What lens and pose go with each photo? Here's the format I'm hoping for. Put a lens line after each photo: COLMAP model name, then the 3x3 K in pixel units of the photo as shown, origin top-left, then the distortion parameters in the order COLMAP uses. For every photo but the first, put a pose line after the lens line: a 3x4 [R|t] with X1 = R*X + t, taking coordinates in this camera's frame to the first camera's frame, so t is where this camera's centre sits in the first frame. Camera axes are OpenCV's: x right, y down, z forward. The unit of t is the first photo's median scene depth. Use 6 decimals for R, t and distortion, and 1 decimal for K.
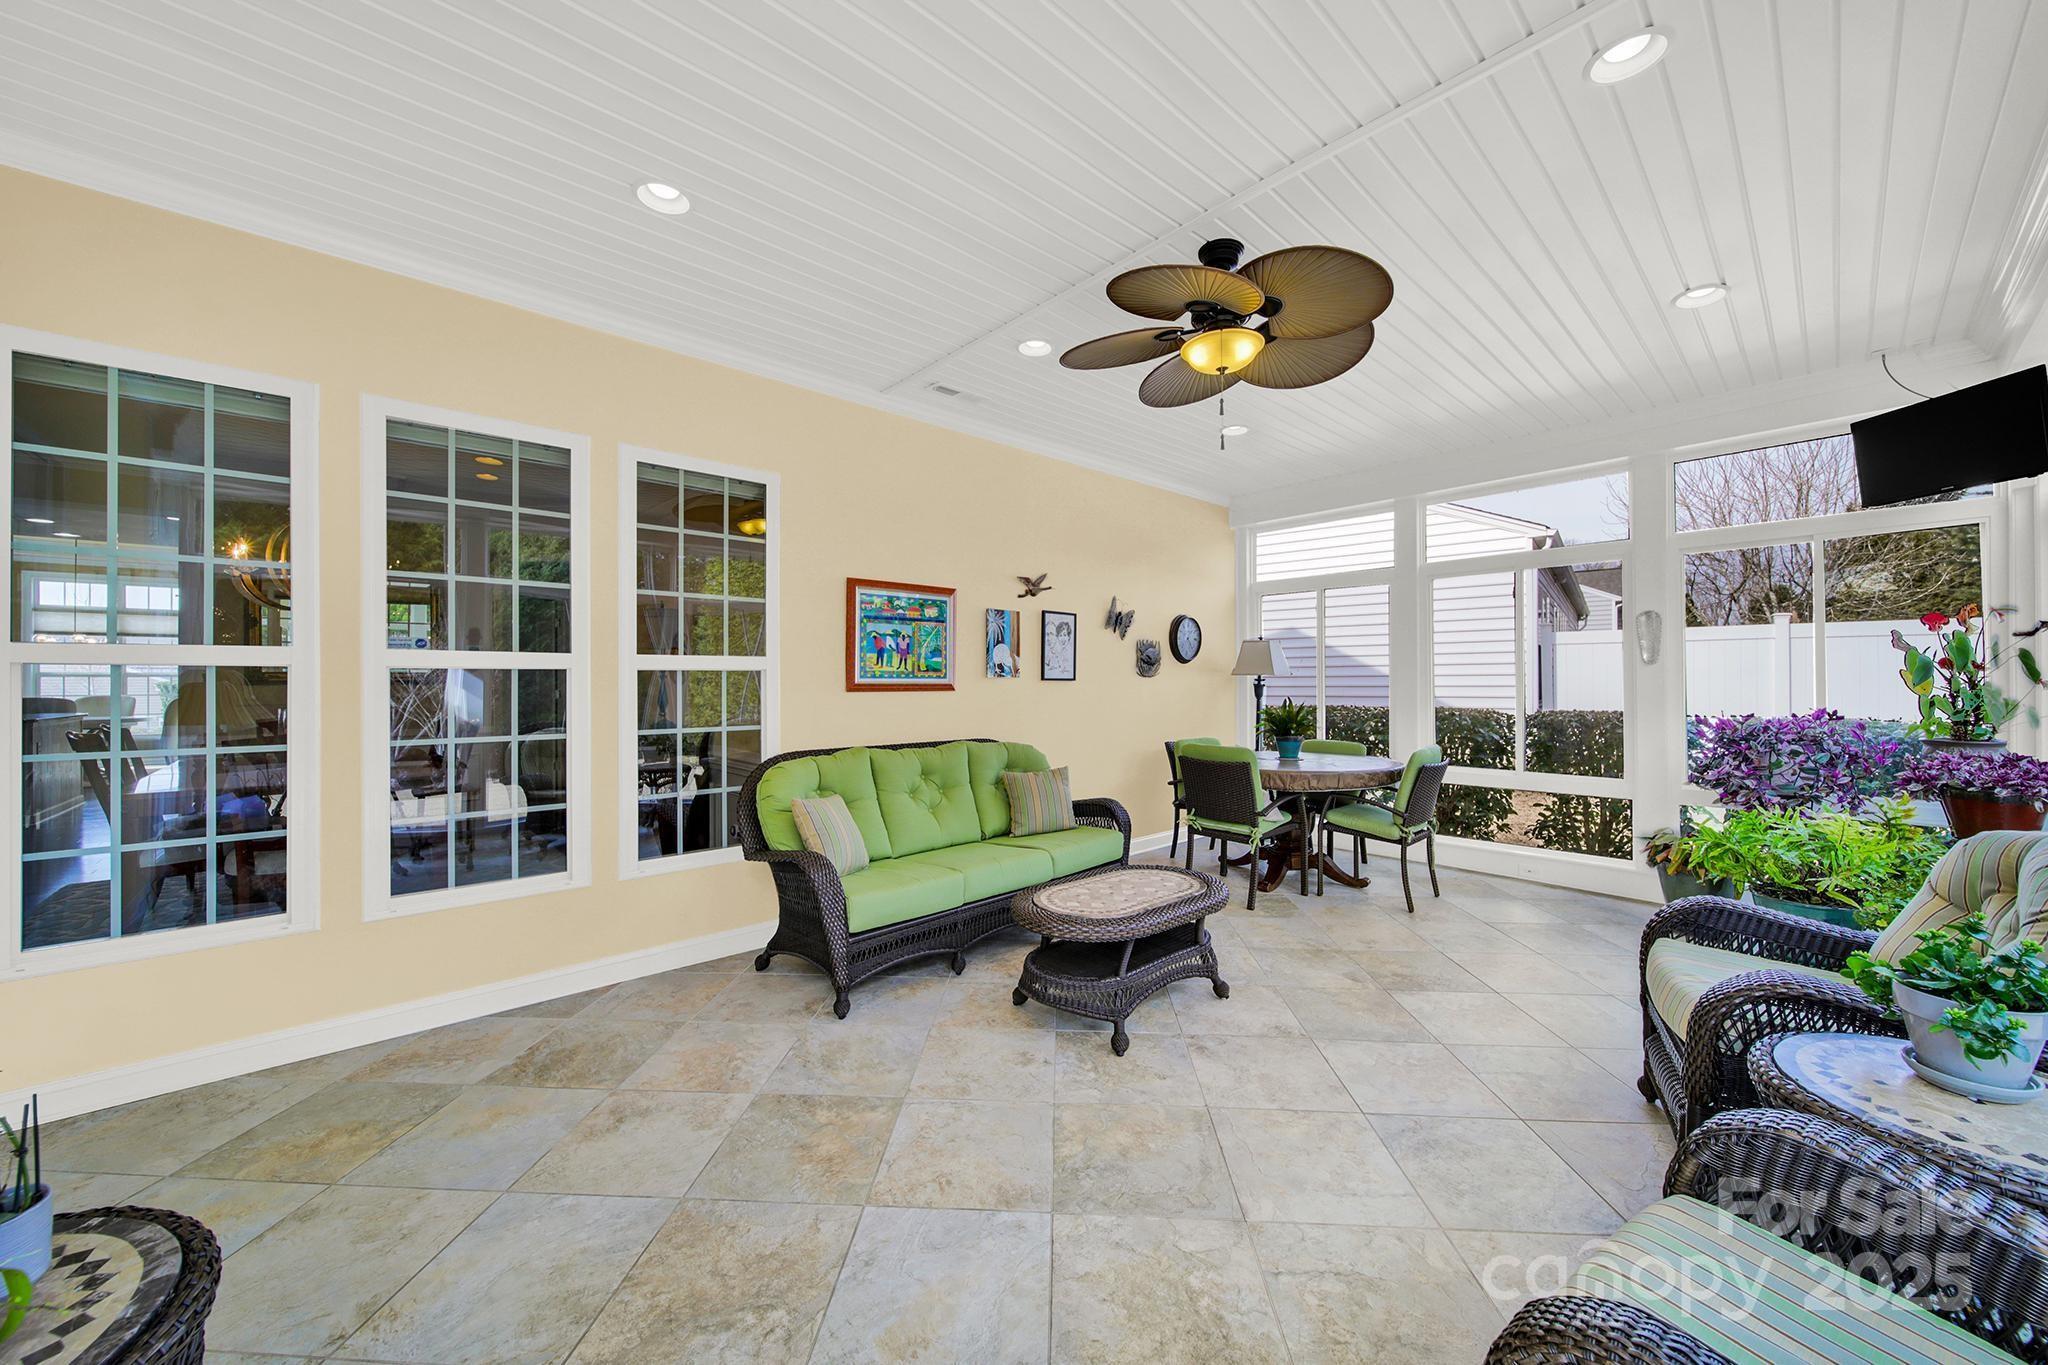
lens RADIAL K [[742.5, 0, 1020.0], [0, 742.5, 681.7], [0, 0, 1]] dist [-0.002937, -0.000862]
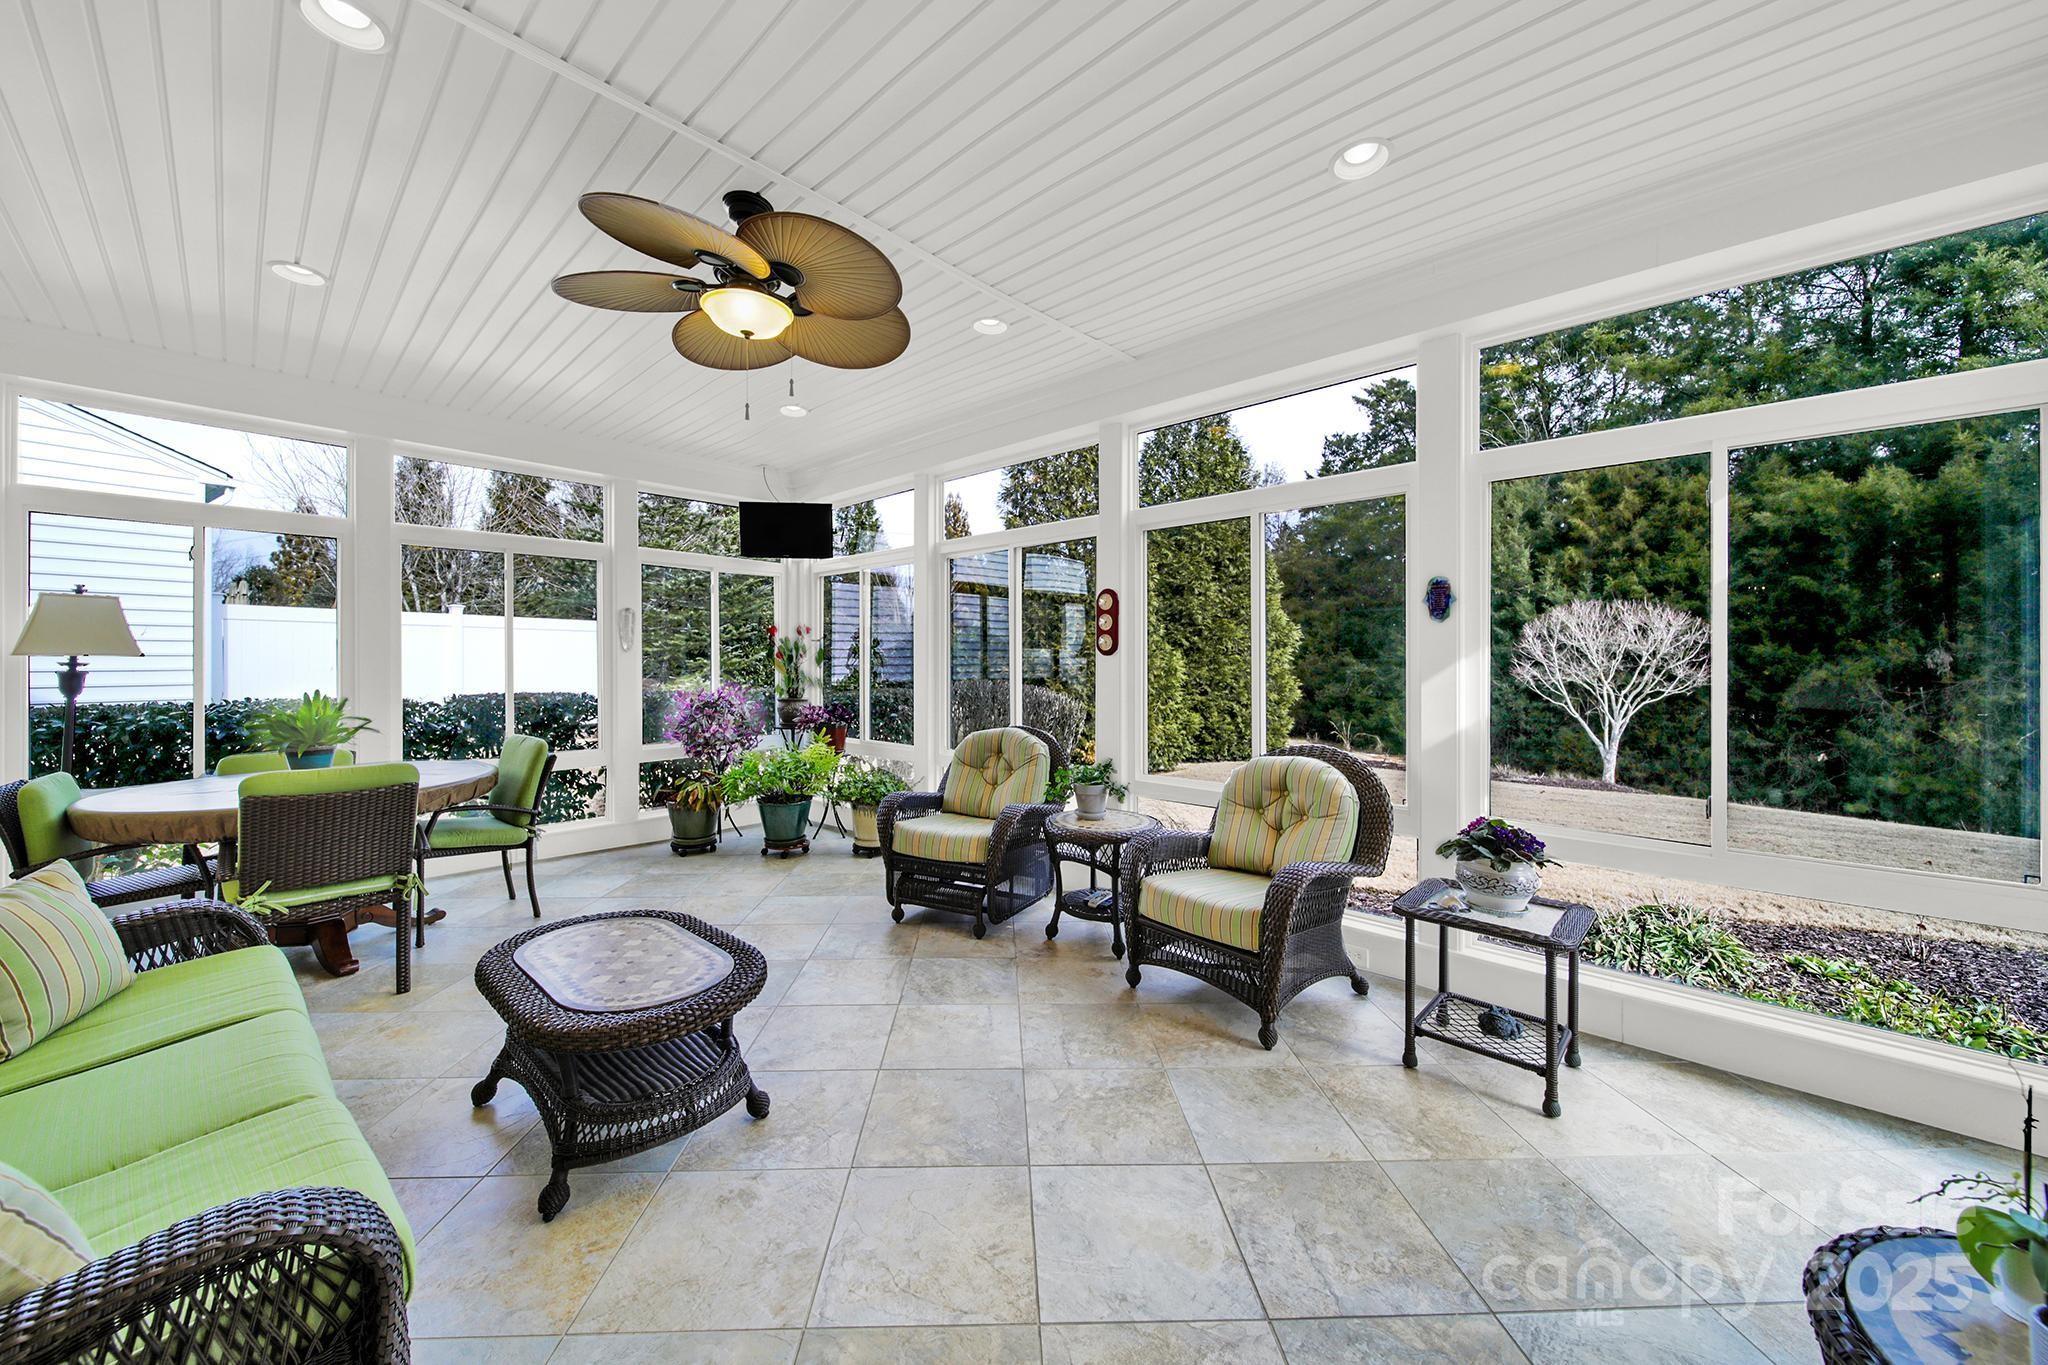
lens RADIAL K [[742.5, 0, 1014.8], [0, 742.5, 663.6], [0, 0, 1]] dist [-0.002937, -0.000862]
pose [[-0.090724, -0.001336, 0.995875, -0.701562], [-0.001314, 0.999998, 0.001221, -0.010121], [-0.995875, -0.001197, -0.090726, 0.765464]]
